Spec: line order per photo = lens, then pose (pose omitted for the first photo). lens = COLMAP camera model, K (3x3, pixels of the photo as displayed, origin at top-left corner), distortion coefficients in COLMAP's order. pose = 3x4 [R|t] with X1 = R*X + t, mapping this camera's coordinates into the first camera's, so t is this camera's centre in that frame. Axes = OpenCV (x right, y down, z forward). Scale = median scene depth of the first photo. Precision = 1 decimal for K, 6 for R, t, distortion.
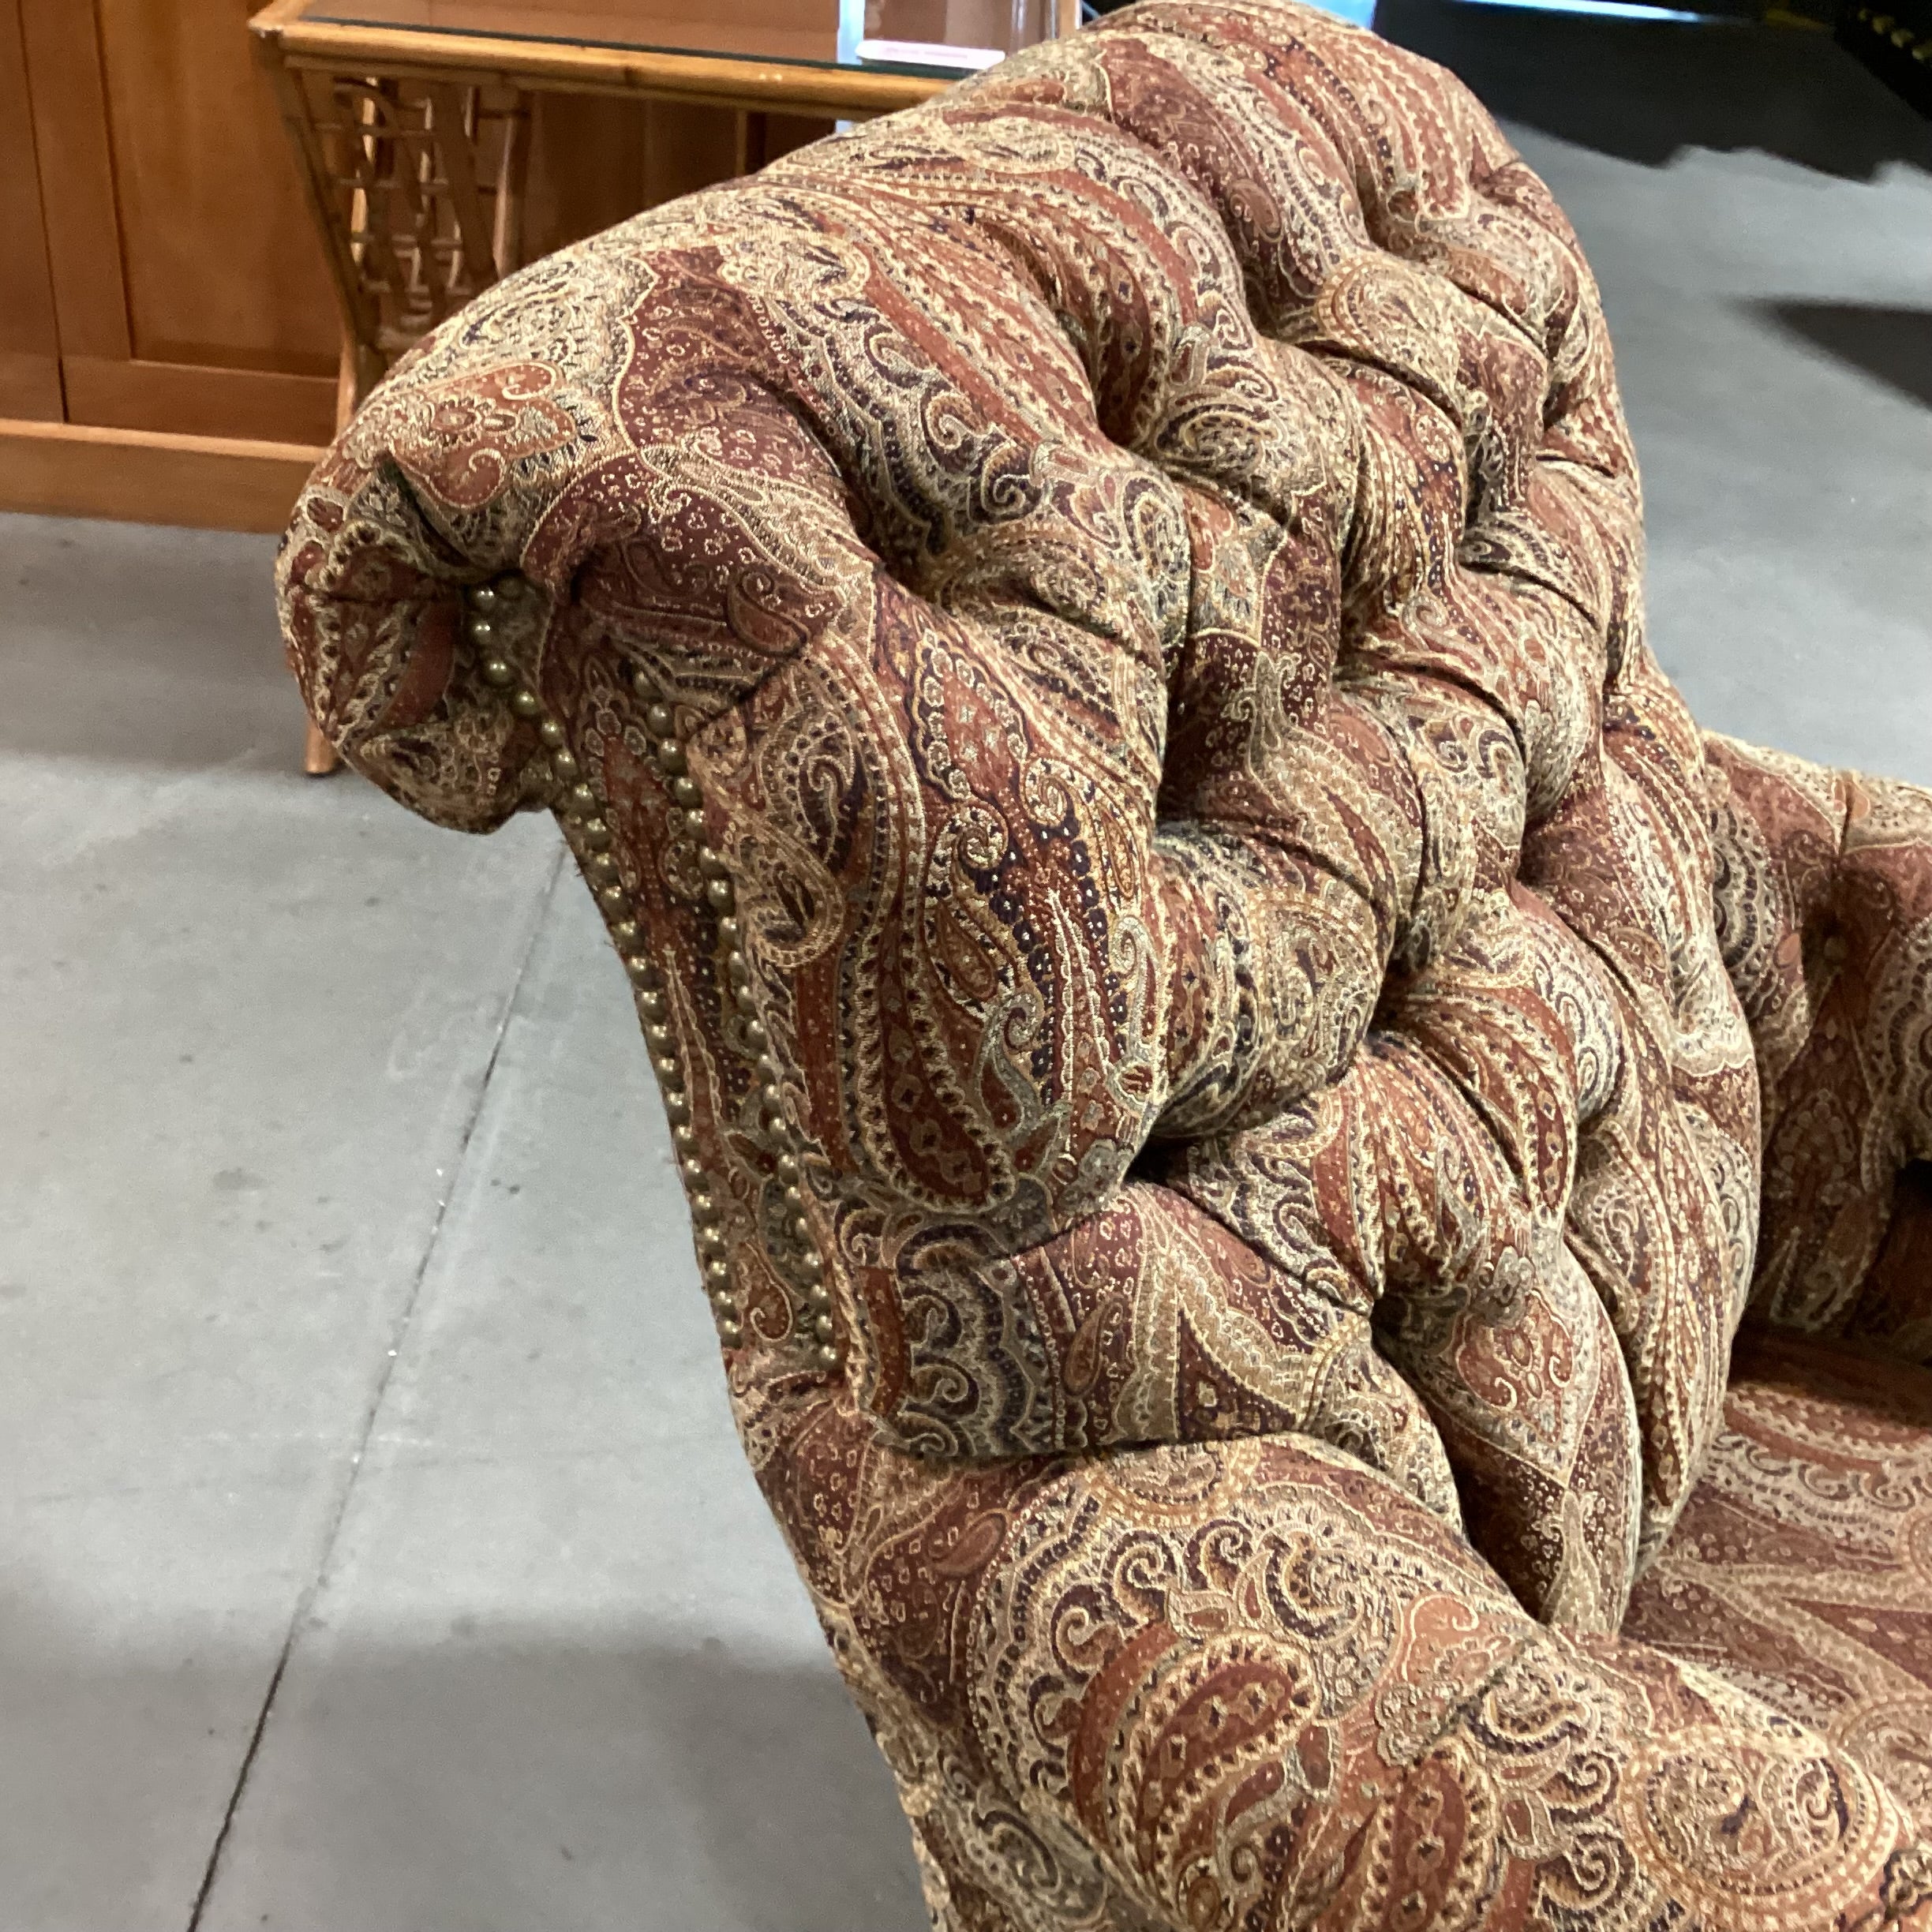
lens RADIAL K [[2322.2, 0, 946.4], [0, 2322.2, 956.9], [0, 0, 1]] dist [0.147837, -0.466241]
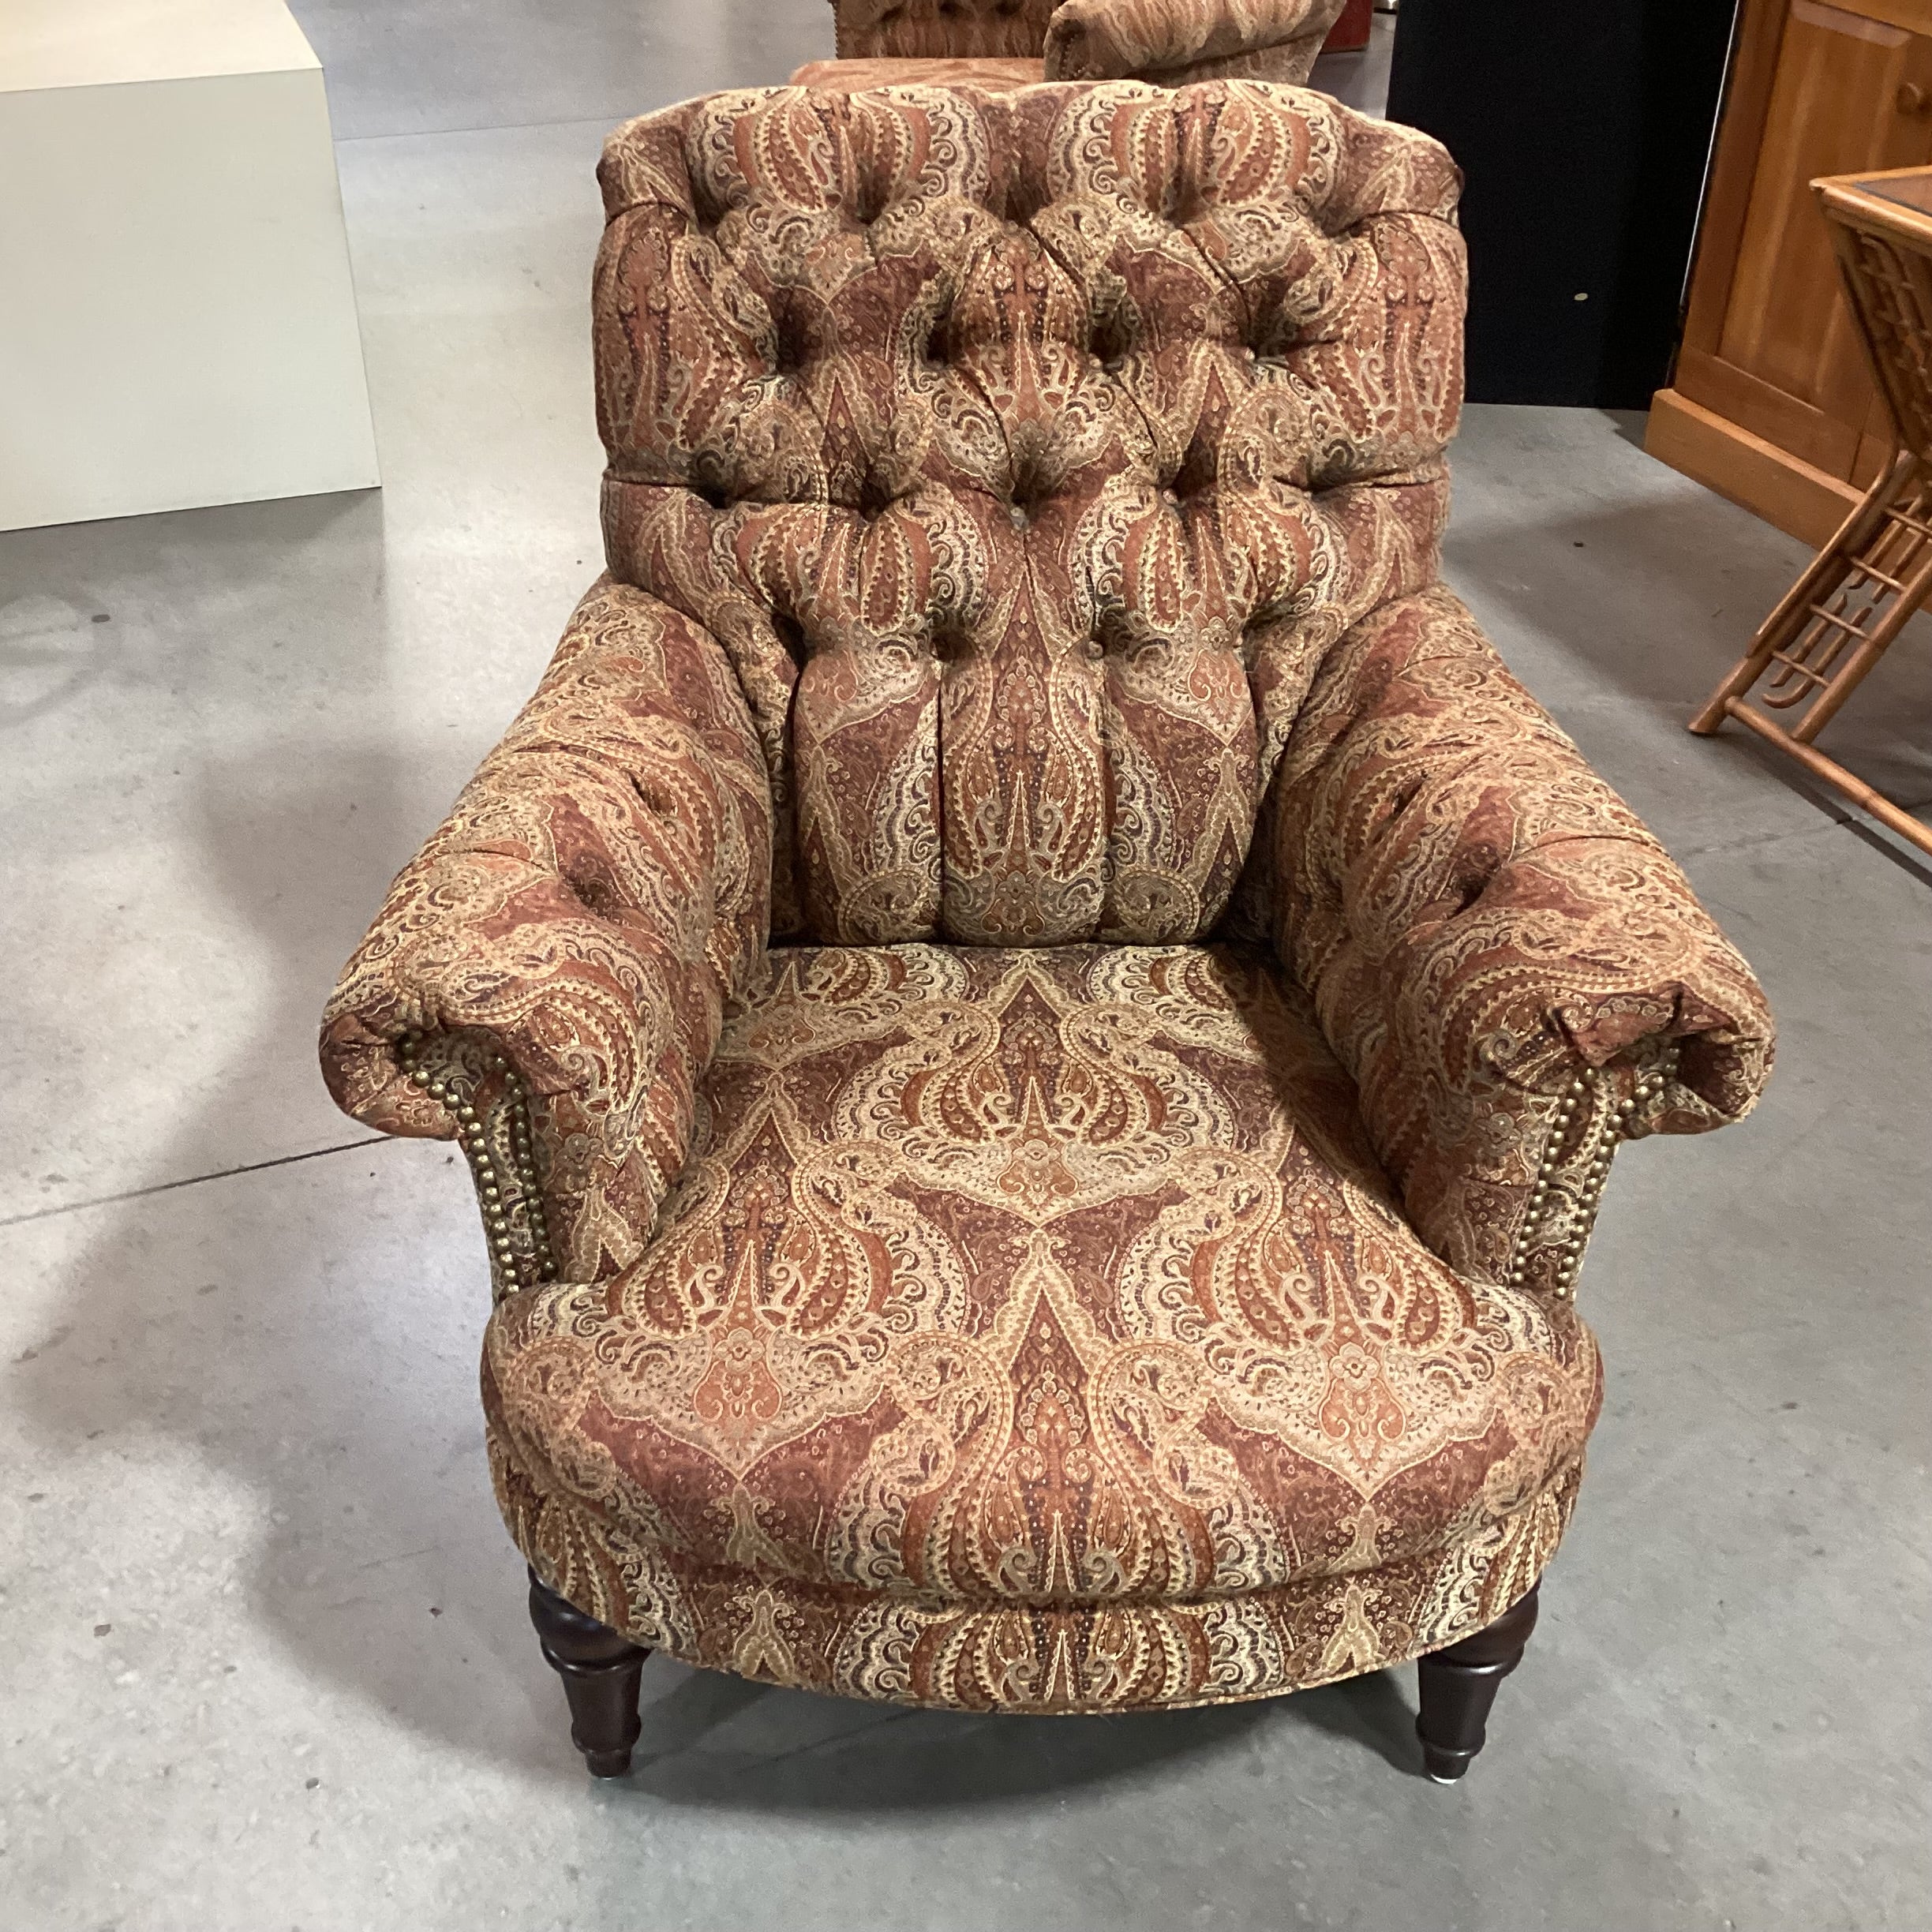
lens RADIAL K [[2328.7, 0, 966.9], [0, 2328.7, 947.3], [0, 0, 1]] dist [0.167946, -0.358310]
pose [[0.493374, 0.409059, -0.767628, 2.322939], [-0.457551, 0.872602, 0.170918, -0.040221], [0.739749, 0.266903, 0.617685, -0.177687]]
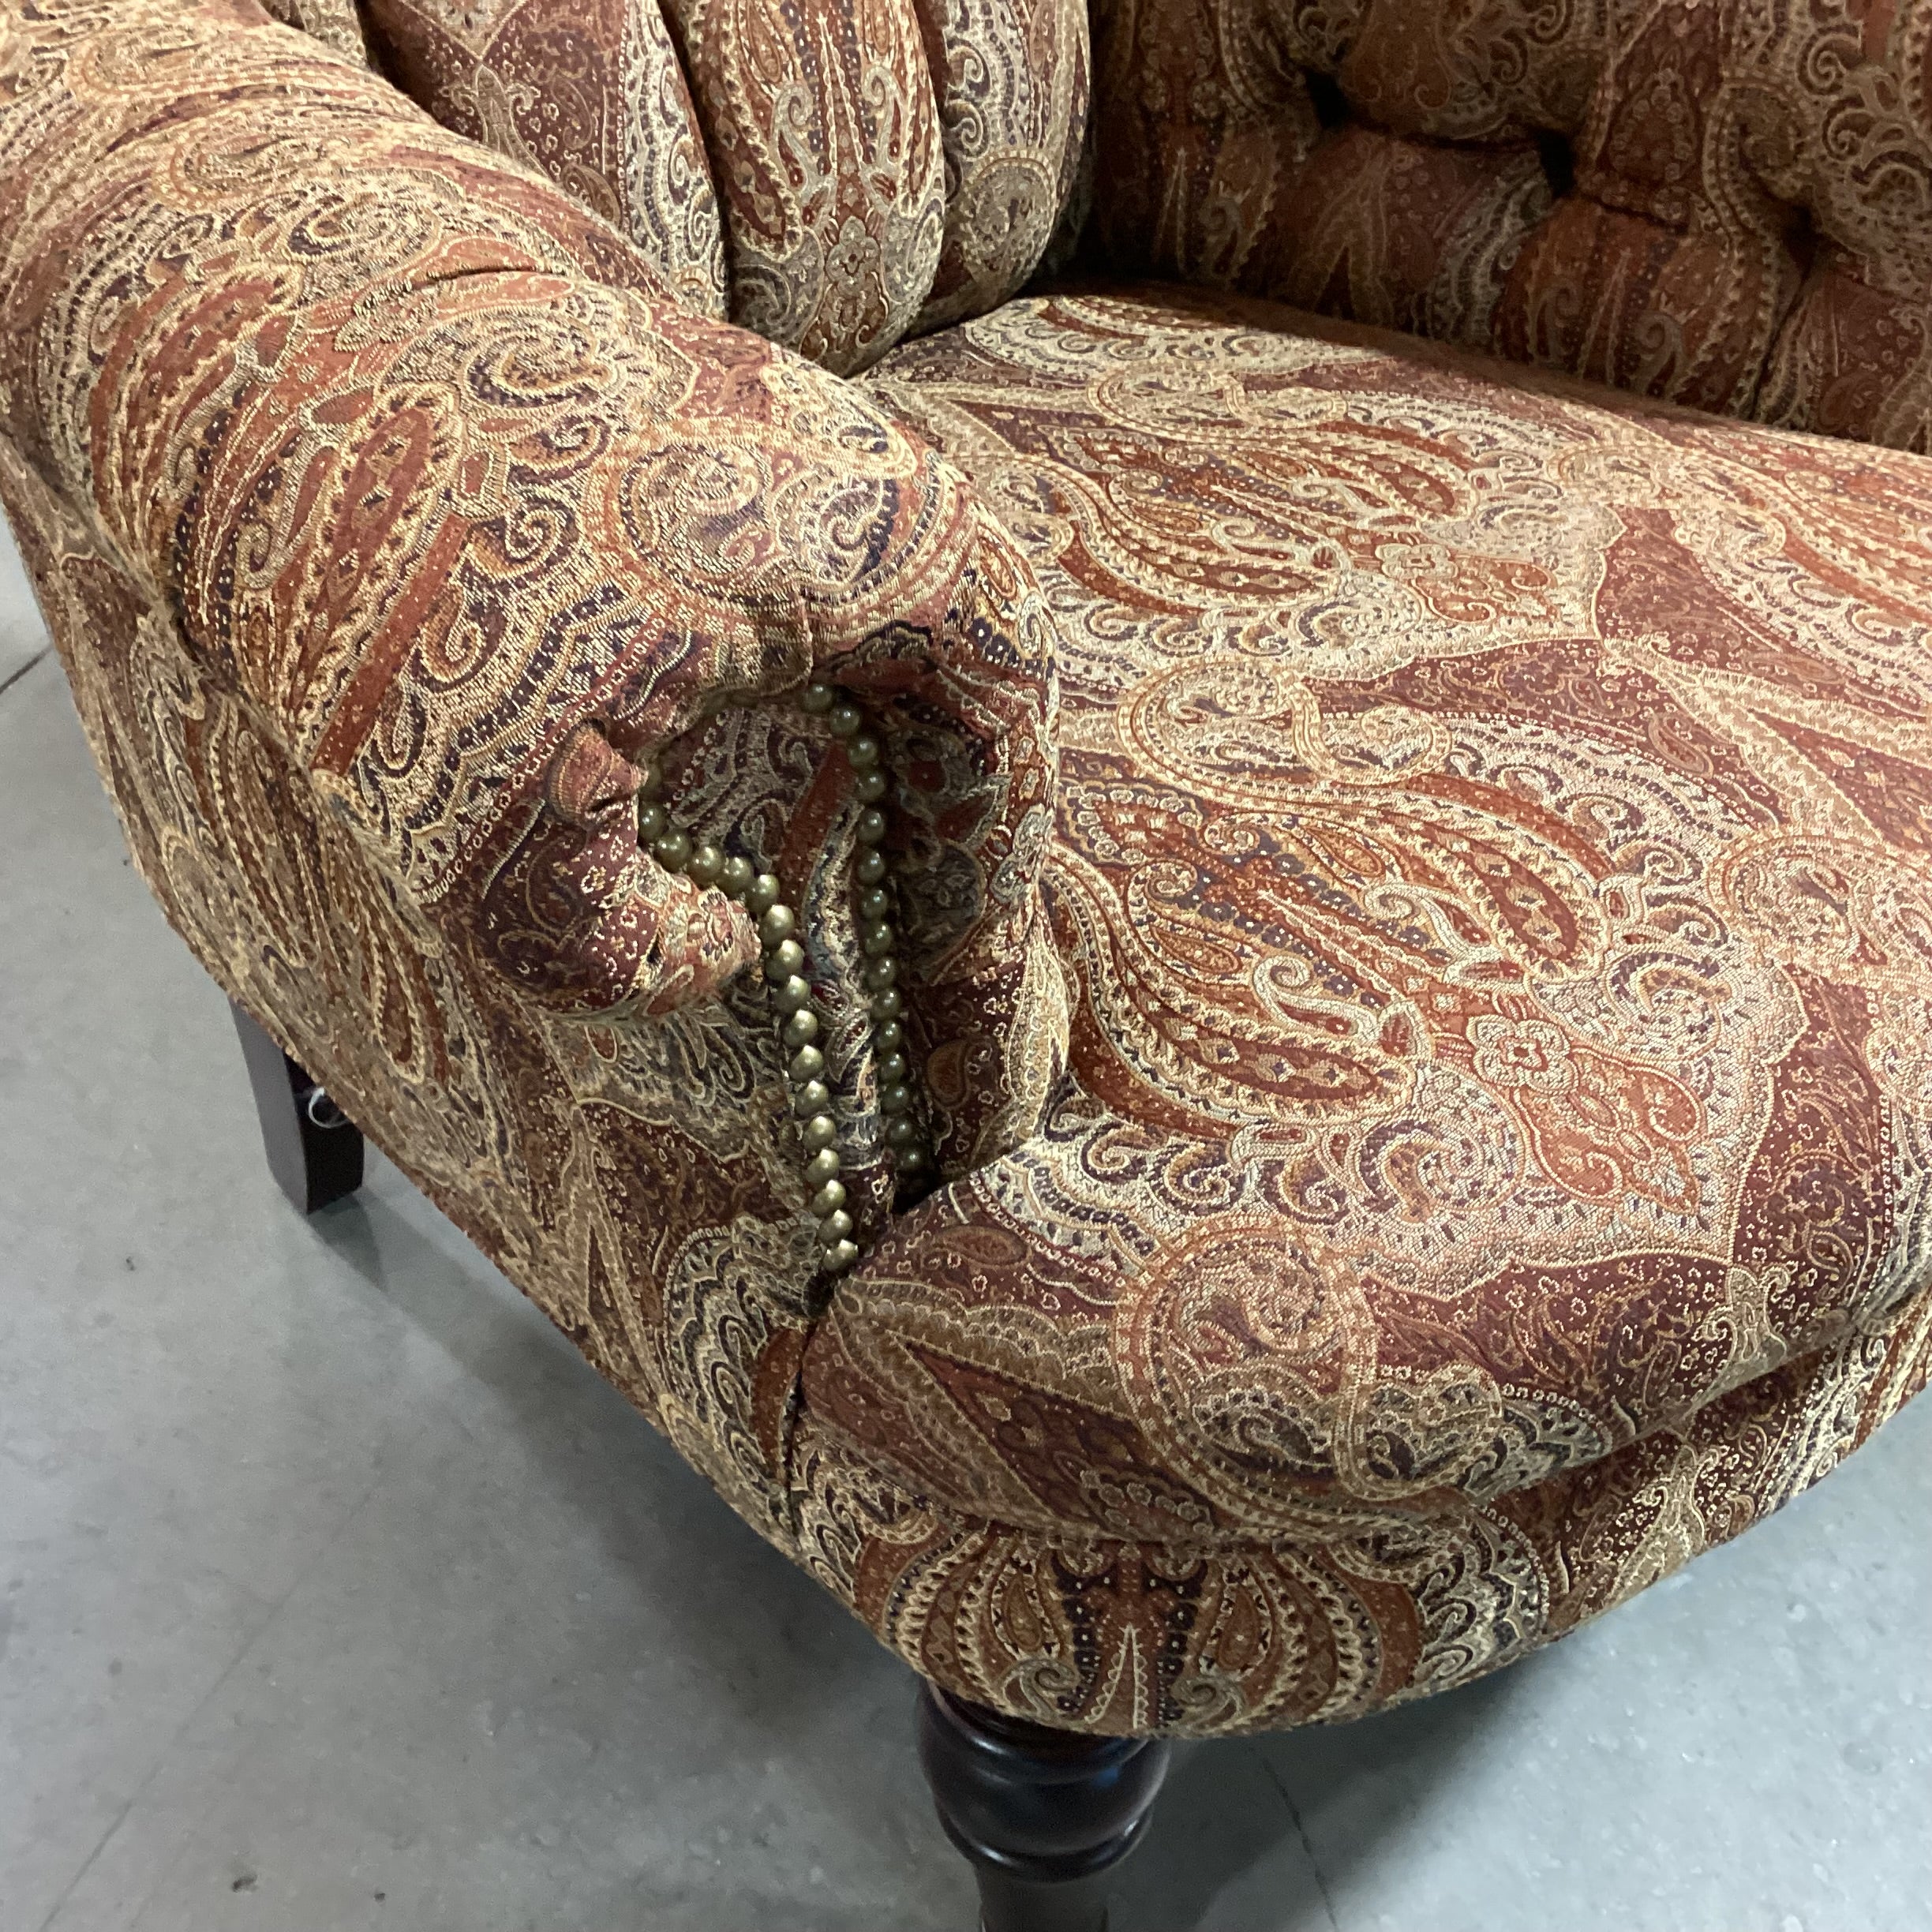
lens RADIAL K [[2271.5, 0, 961.3], [0, 2271.5, 929.0], [0, 0, 1]] dist [0.139540, -0.283515]
pose [[0.960384, 0.117780, -0.252569, 0.879901], [-0.094330, 0.990191, 0.103068, 0.549346], [0.262231, -0.075160, 0.962074, 0.061330]]
